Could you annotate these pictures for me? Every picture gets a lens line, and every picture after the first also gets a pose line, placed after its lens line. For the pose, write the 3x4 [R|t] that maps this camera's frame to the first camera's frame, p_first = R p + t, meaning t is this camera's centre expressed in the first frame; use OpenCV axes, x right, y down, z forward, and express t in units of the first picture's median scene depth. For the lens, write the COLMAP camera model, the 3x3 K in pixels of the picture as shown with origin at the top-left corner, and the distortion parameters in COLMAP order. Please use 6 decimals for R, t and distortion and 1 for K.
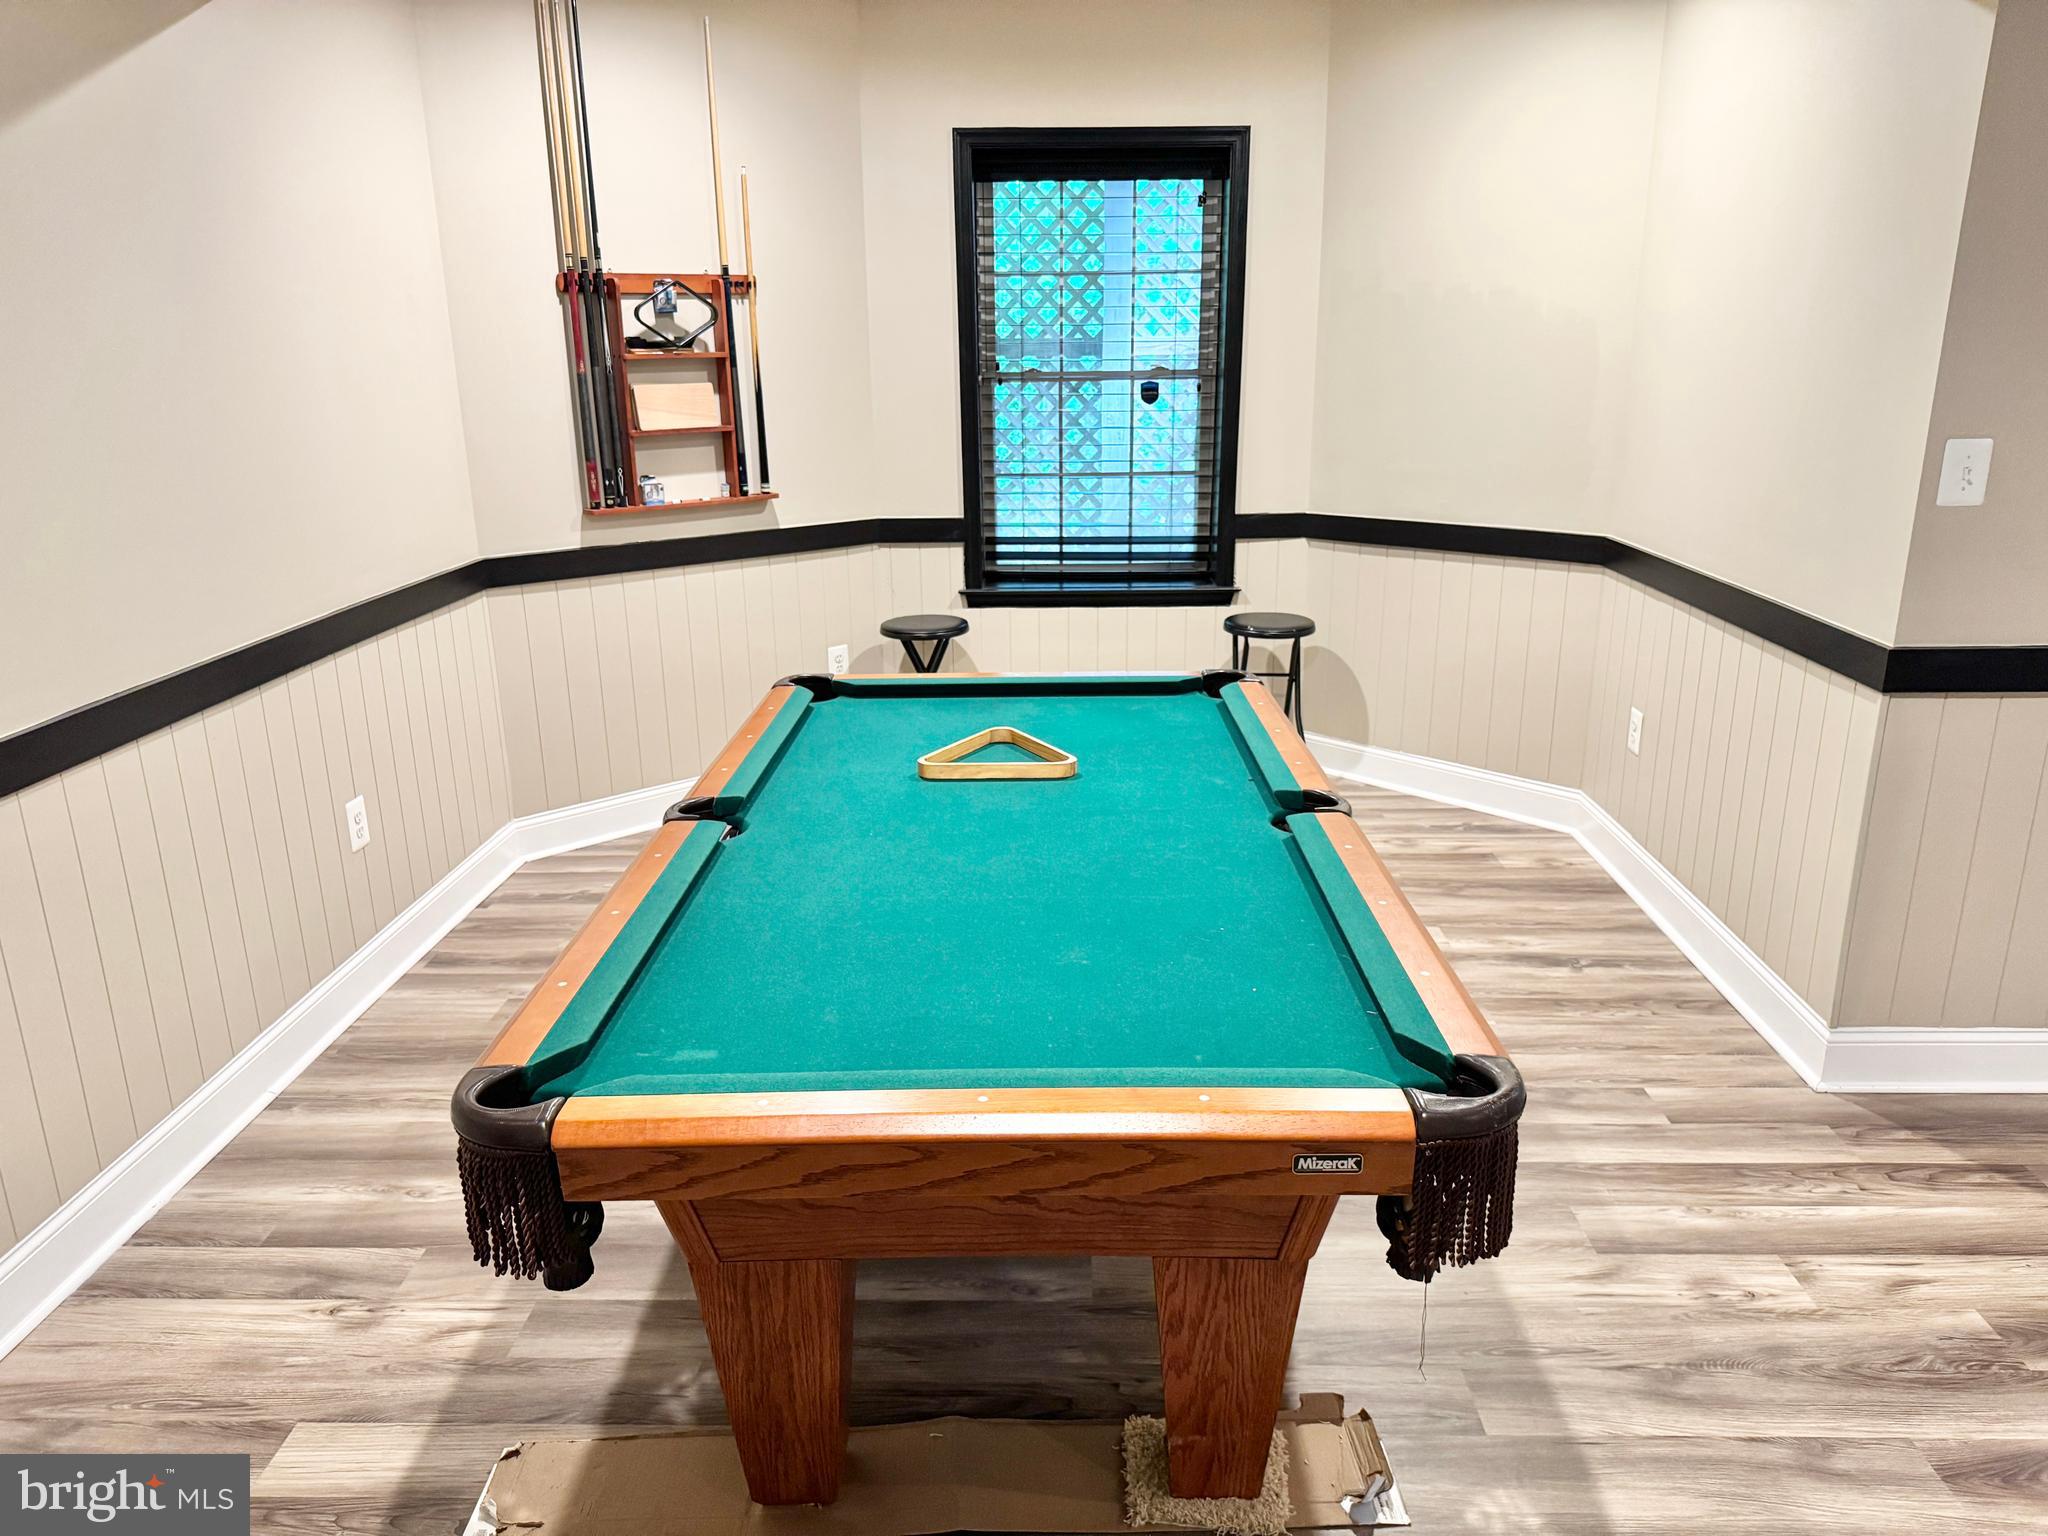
lens RADIAL K [[1456.8, 0, 1024.0], [0, 1456.8, 768.0], [0, 0, 1]] dist [0.075651, -0.094378]
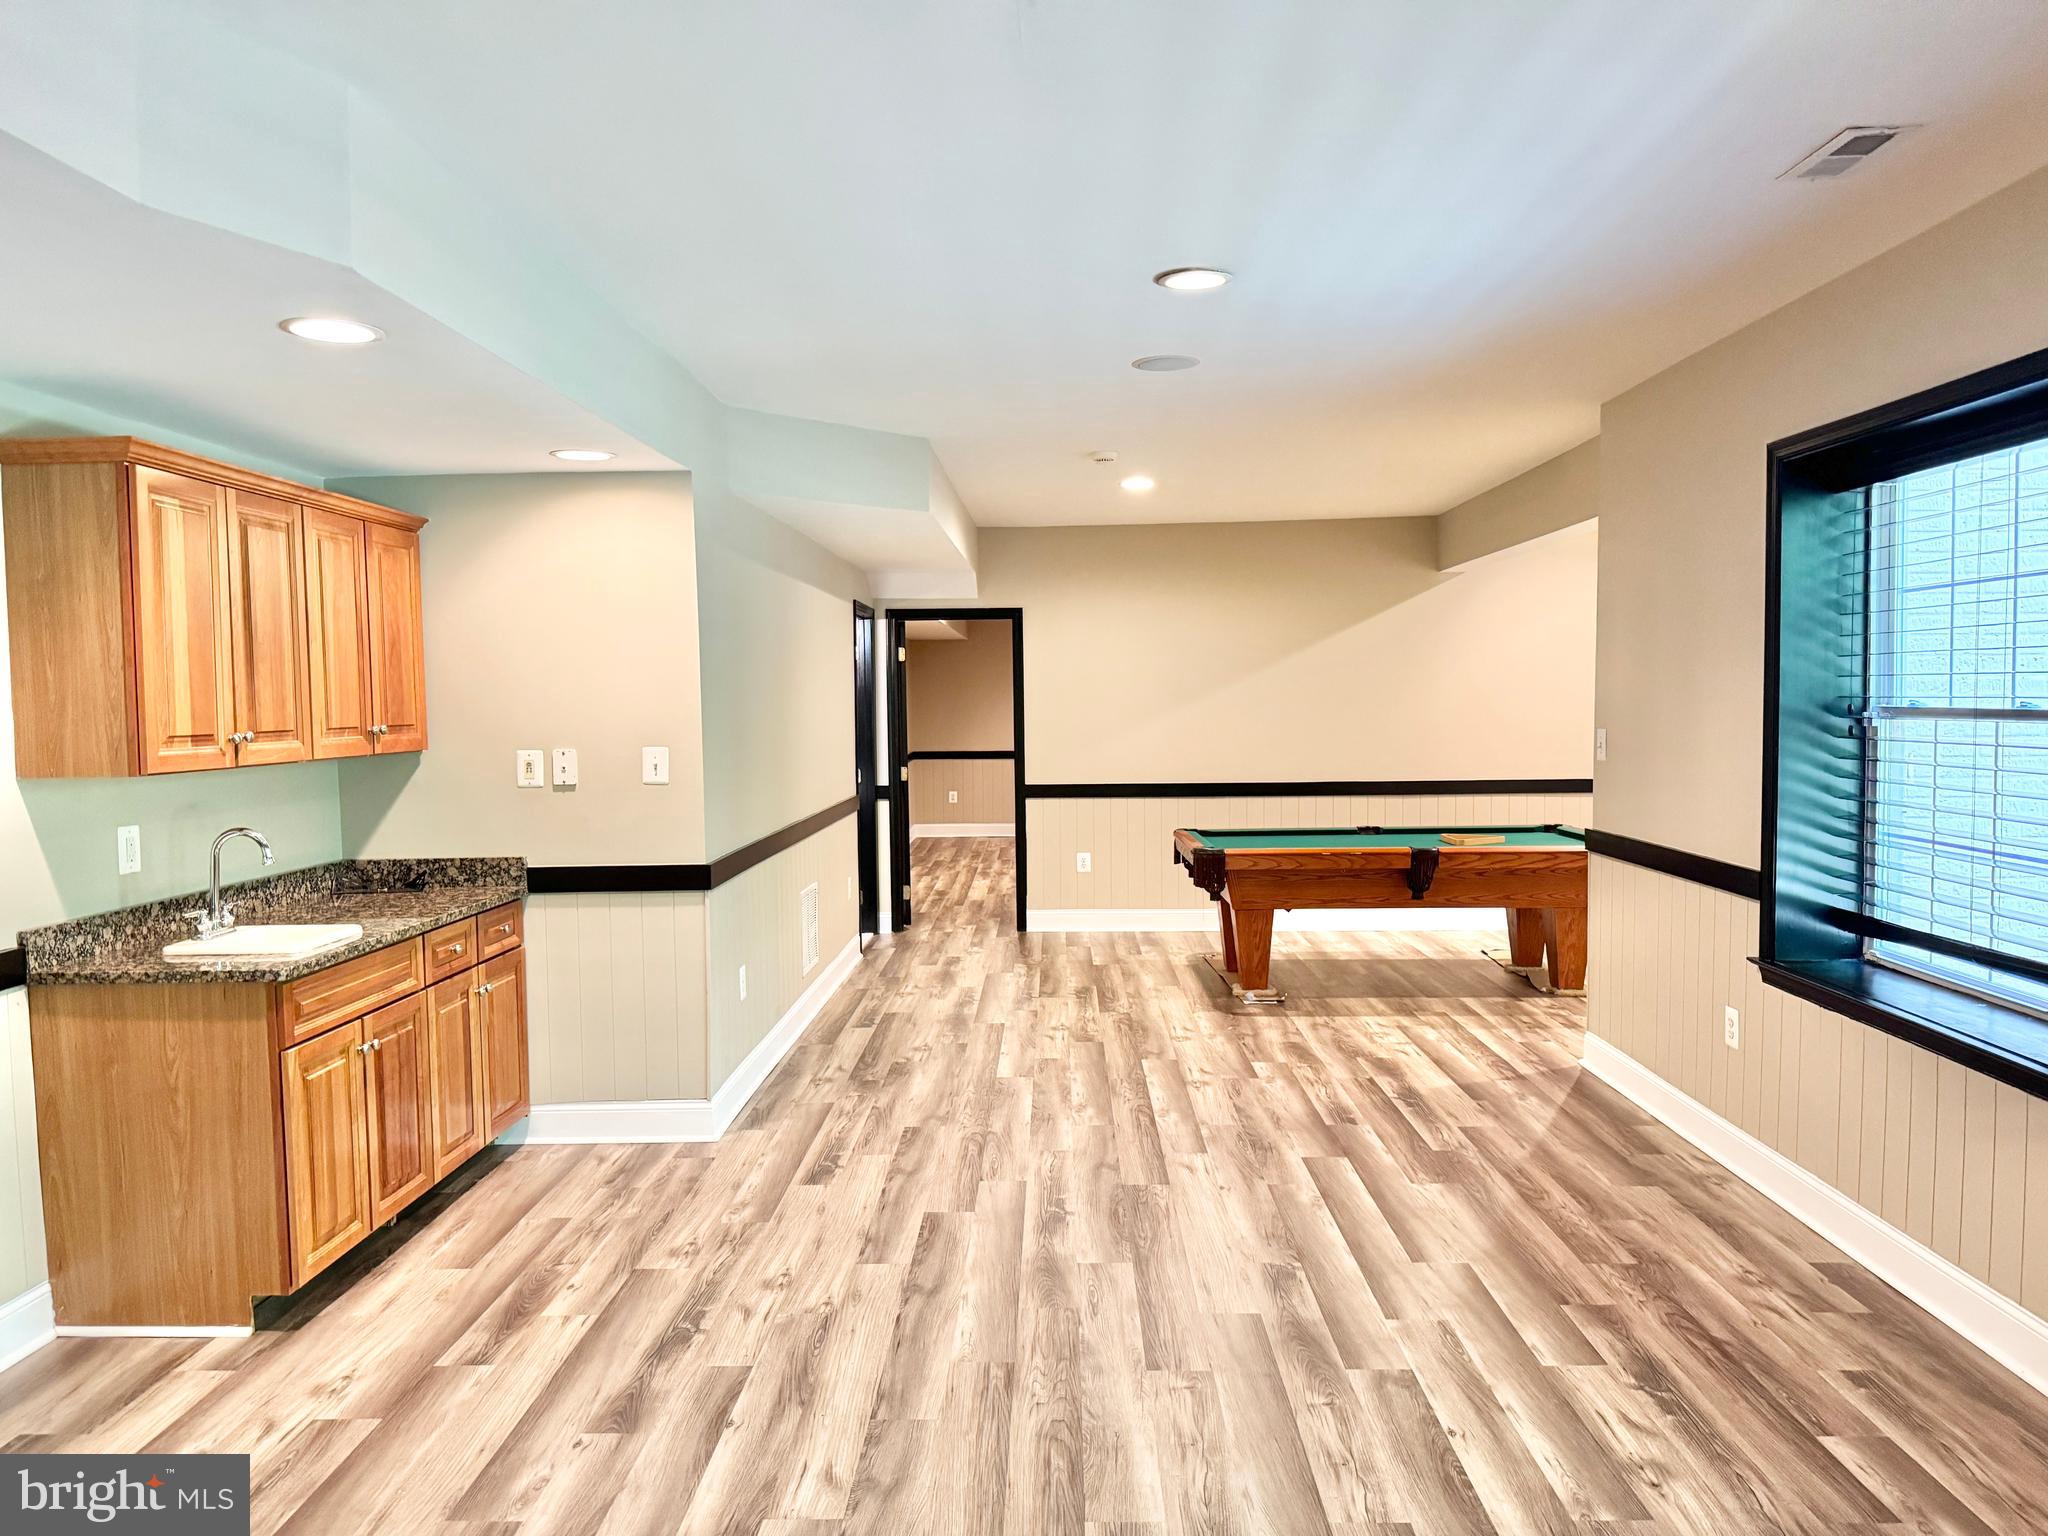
lens RADIAL K [[1456.8, 0, 1024.0], [0, 1456.8, 768.0], [0, 0, 1]] dist [0.075651, -0.094378]
pose [[0.013557, 0.062392, -0.997960, 1.603656], [-0.265842, 0.962356, 0.056555, -0.046459], [0.963921, 0.264533, 0.029633, 0.089061]]
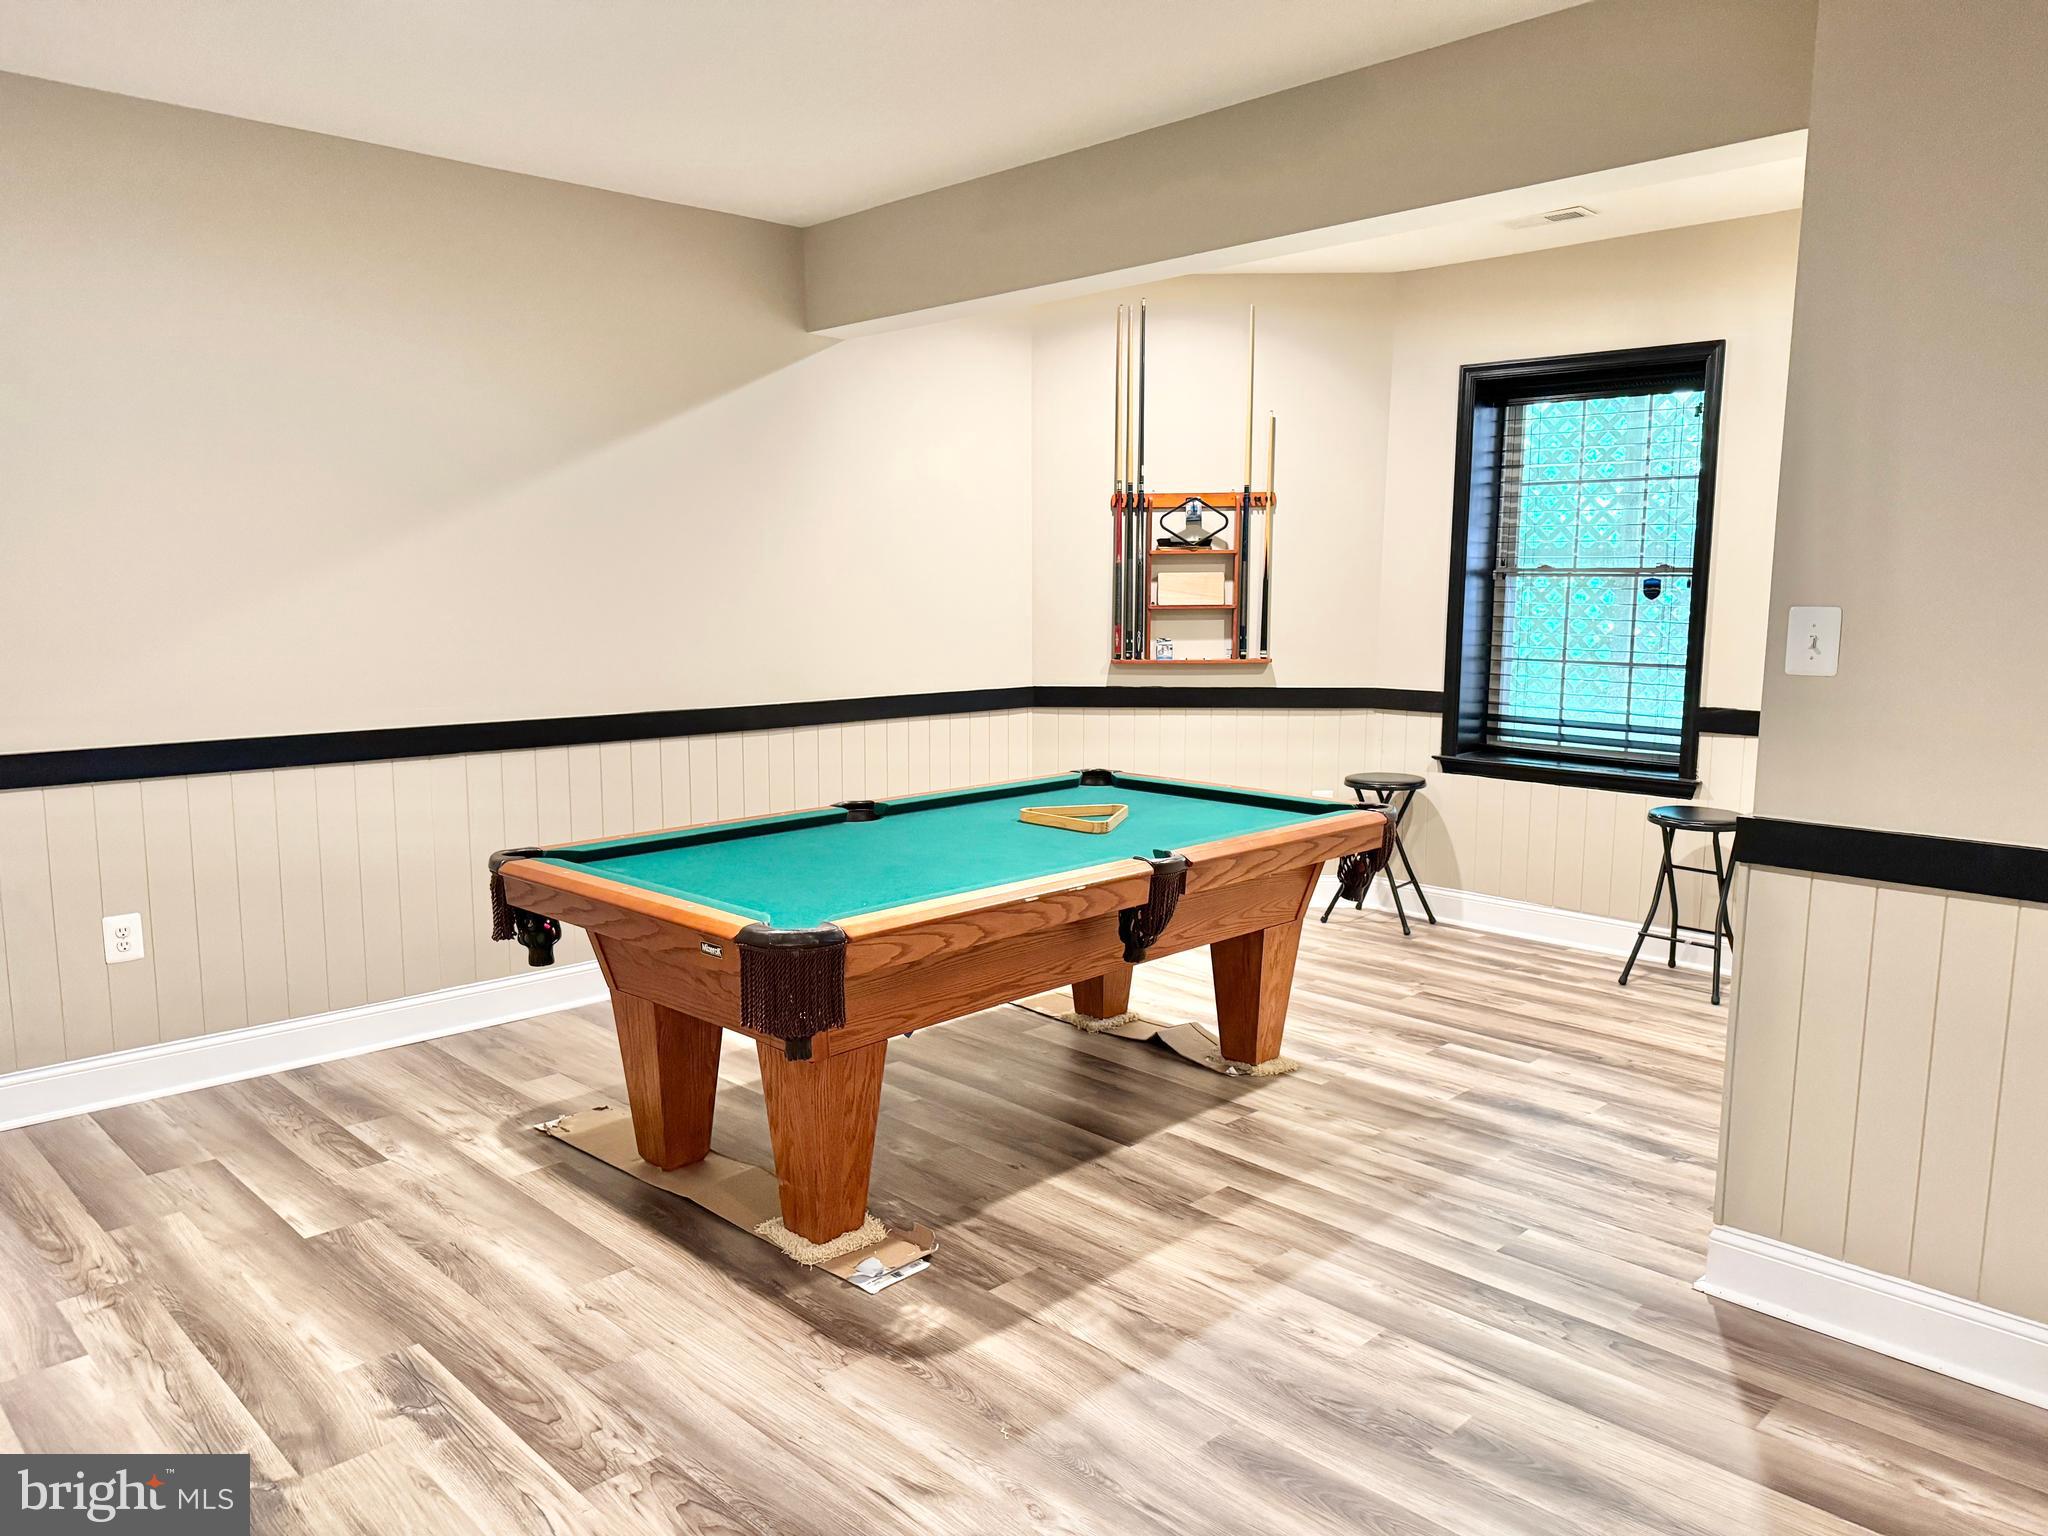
lens RADIAL K [[1456.8, 0, 1024.0], [0, 1456.8, 768.0], [0, 0, 1]] dist [0.075651, -0.094378]
pose [[0.720423, 0.104443, -0.685625, 0.552444], [-0.201791, 0.977391, -0.063144, 0.024876], [0.663529, 0.183843, 0.725211, -0.026579]]
